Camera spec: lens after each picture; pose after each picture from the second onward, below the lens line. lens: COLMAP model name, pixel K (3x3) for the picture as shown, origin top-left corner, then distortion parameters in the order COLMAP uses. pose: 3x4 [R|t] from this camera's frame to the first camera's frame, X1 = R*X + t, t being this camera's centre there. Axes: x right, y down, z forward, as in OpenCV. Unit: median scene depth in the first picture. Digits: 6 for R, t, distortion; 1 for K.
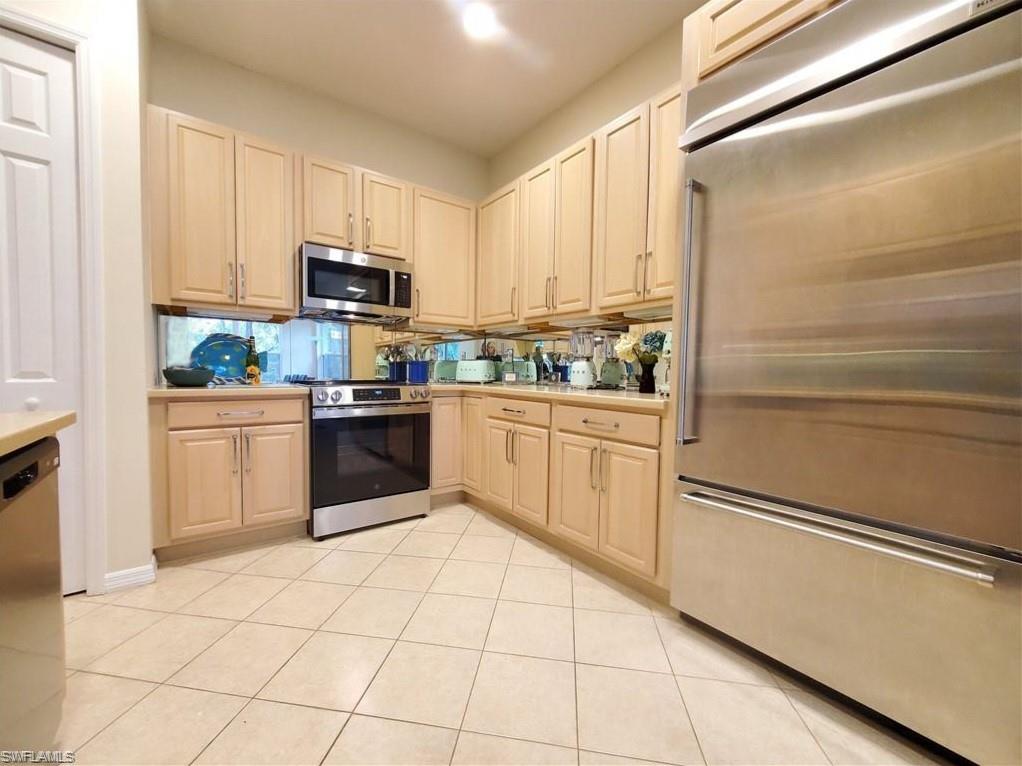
lens RADIAL K [[409.4, 0, 505.8], [0, 409.4, 387.3], [0, 0, 1]] dist [0.008596, -0.001702]
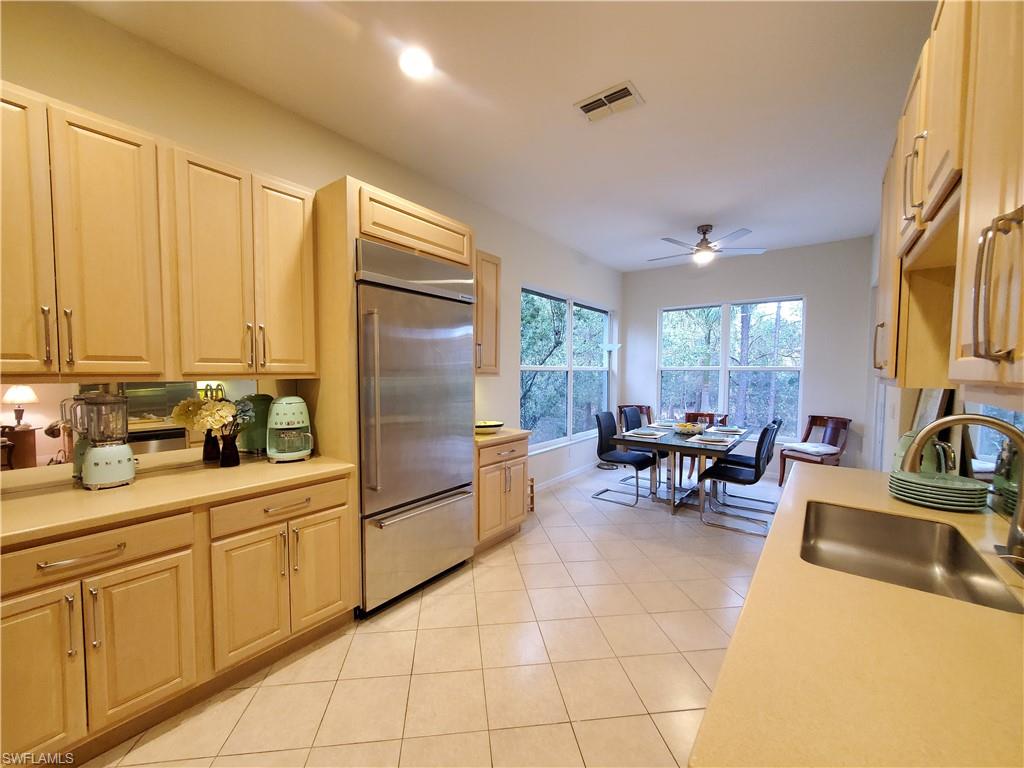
lens RADIAL K [[410.2, 0, 495.3], [0, 410.2, 385.6], [0, 0, 1]] dist [0.008596, -0.001702]
pose [[-0.255262, -0.048562, 0.965652, -0.674295], [0.031724, 0.997779, 0.058563, -0.194396], [-0.966351, 0.045583, -0.253154, 0.611342]]
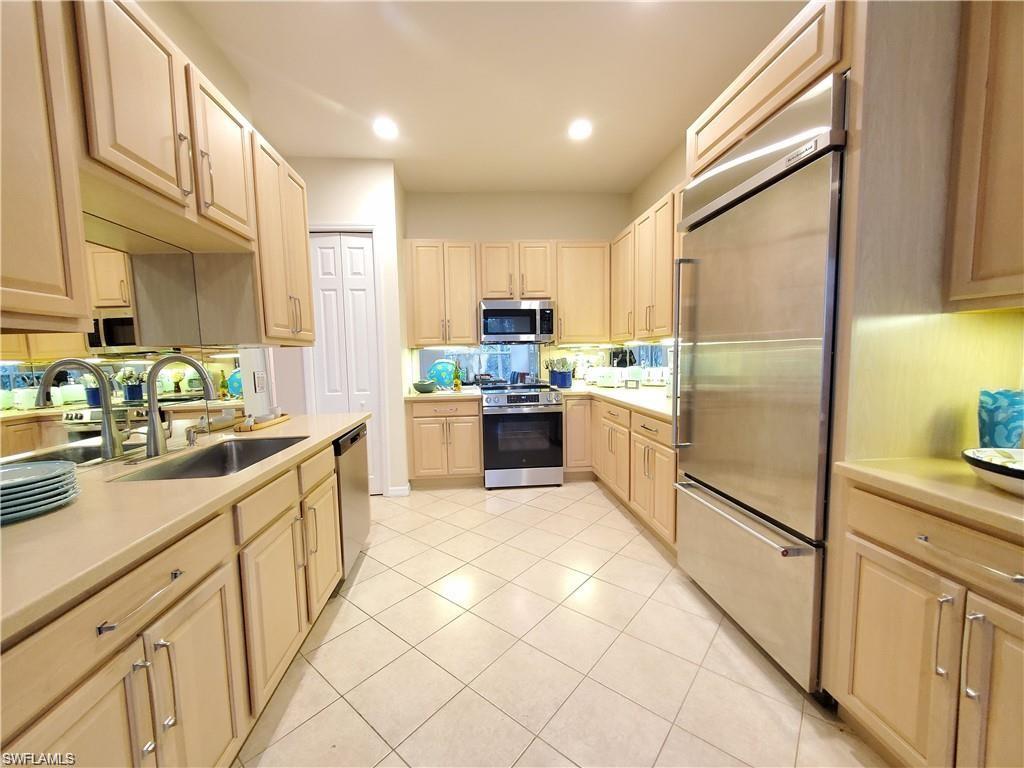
lens RADIAL K [[410.2, 0, 510.8], [0, 410.2, 392.6], [0, 0, 1]] dist [0.008596, -0.001702]
pose [[0.861123, 0.017178, -0.508106, 0.427728], [0.007442, 0.998896, 0.046383, -0.078656], [0.508342, -0.043723, 0.860045, -0.314909]]
